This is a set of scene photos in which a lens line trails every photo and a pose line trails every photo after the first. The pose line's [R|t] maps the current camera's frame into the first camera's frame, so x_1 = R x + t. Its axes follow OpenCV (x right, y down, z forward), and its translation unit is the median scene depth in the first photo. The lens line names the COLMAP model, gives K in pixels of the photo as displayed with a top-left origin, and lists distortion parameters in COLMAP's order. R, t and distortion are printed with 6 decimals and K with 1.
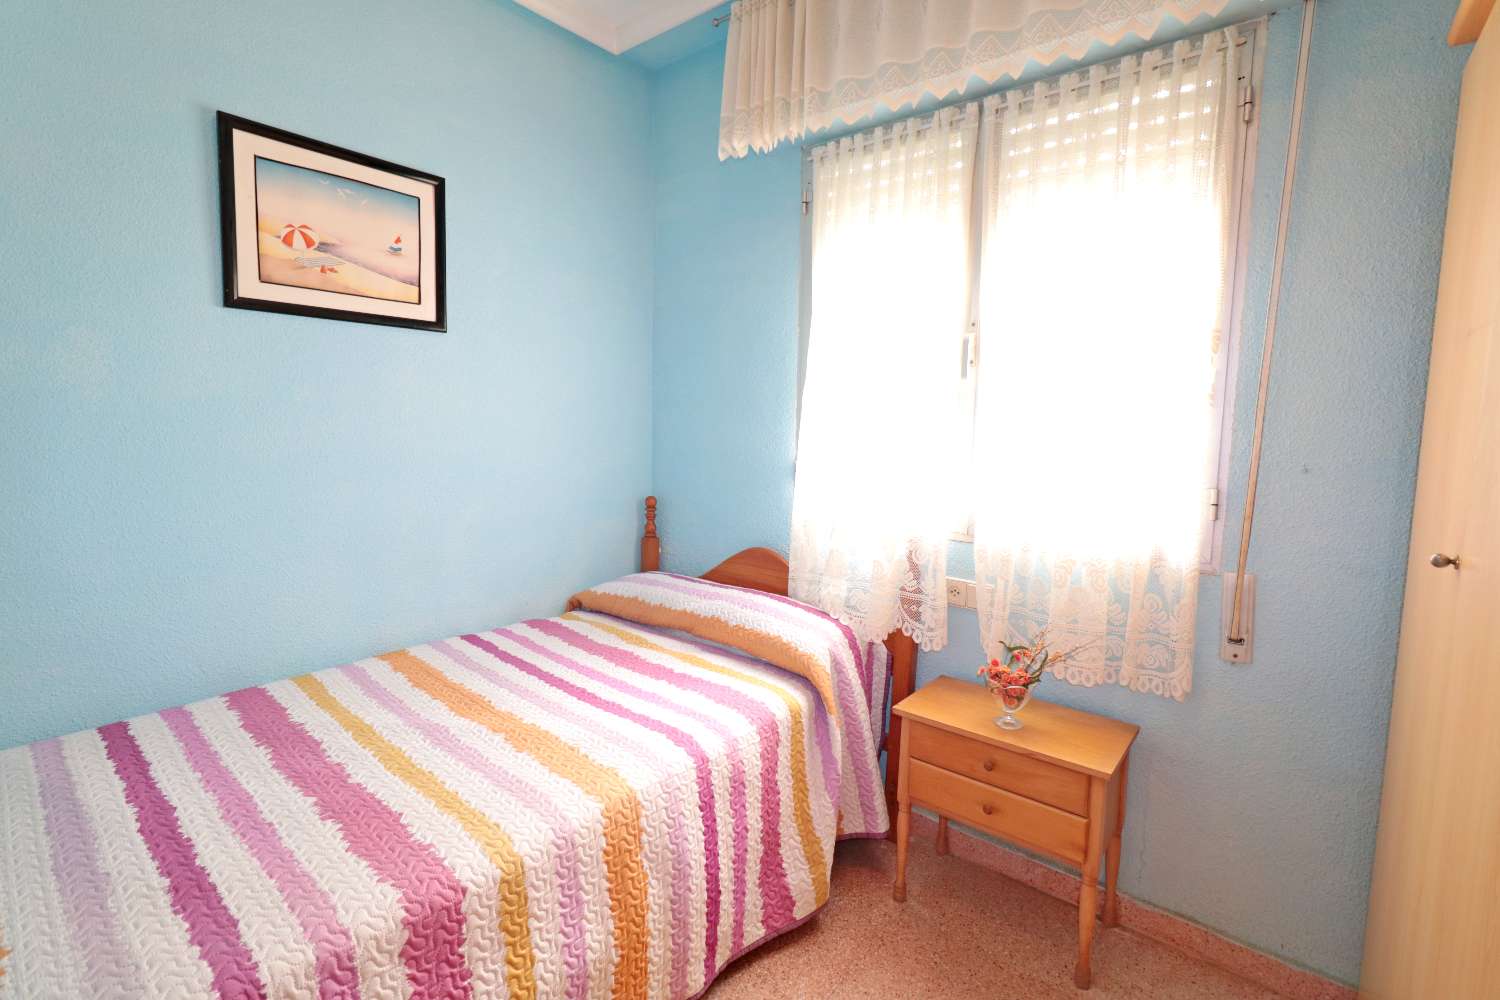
lens RADIAL K [[691.8, 0, 744.2], [0, 691.8, 492.8], [0, 0, 1]] dist [0.004901, -0.001574]
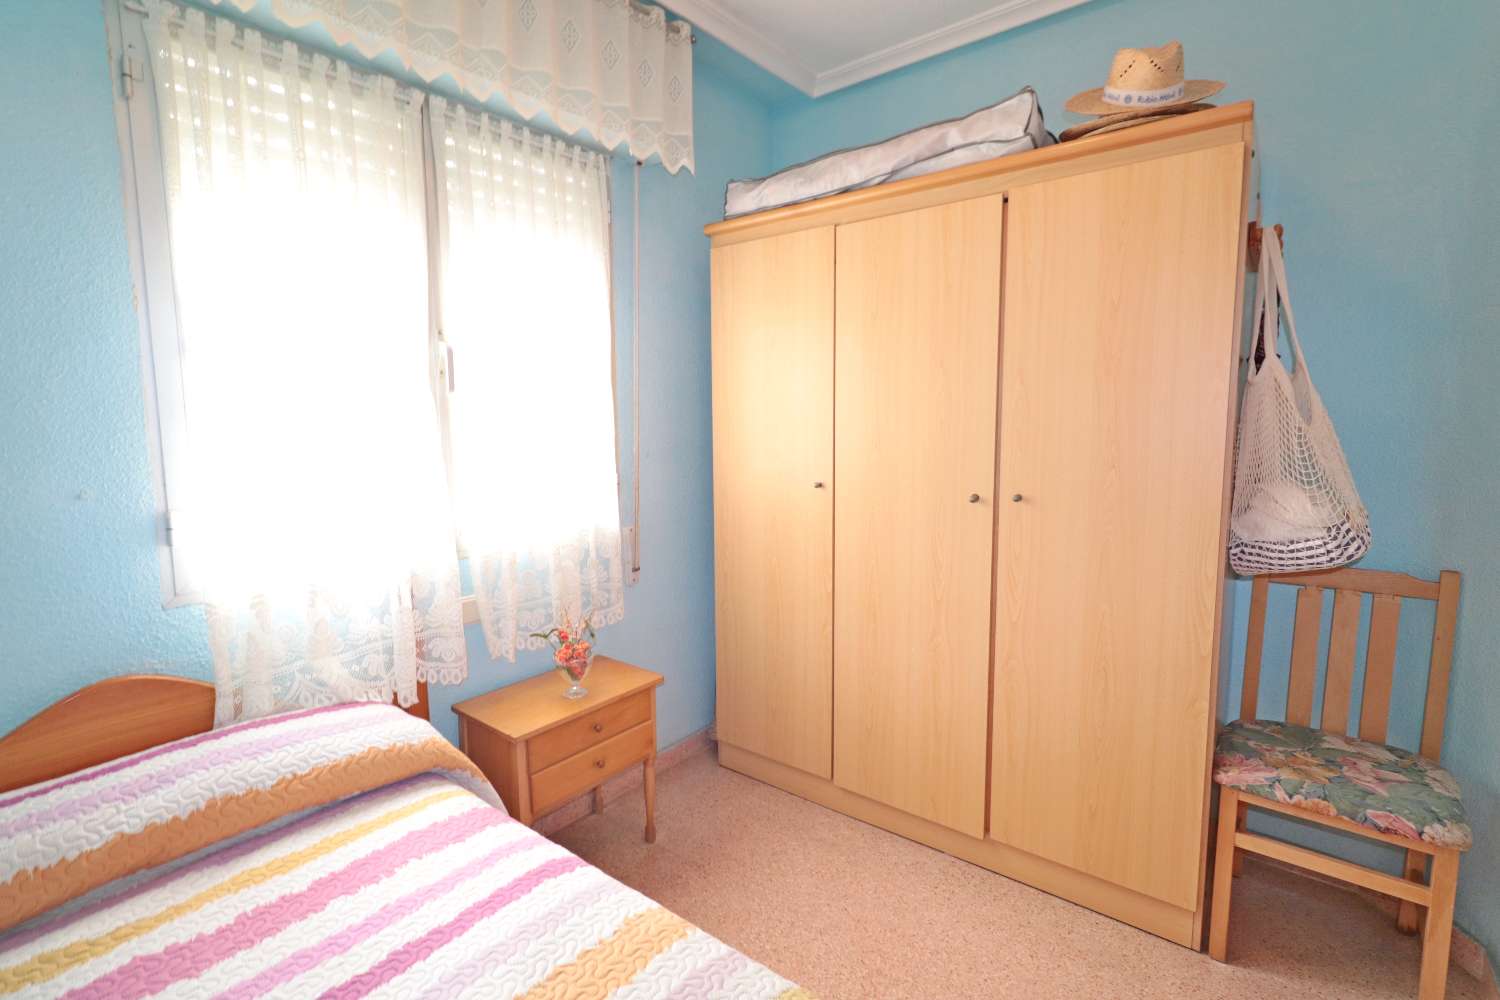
lens RADIAL K [[691.8, 0, 745.4], [0, 691.8, 499.9], [0, 0, 1]] dist [0.004901, -0.001574]
pose [[-0.011518, -0.140090, 0.990072, -0.644237], [0.116870, 0.983163, 0.140472, -0.101869], [-0.993080, 0.117328, 0.005049, 0.603221]]
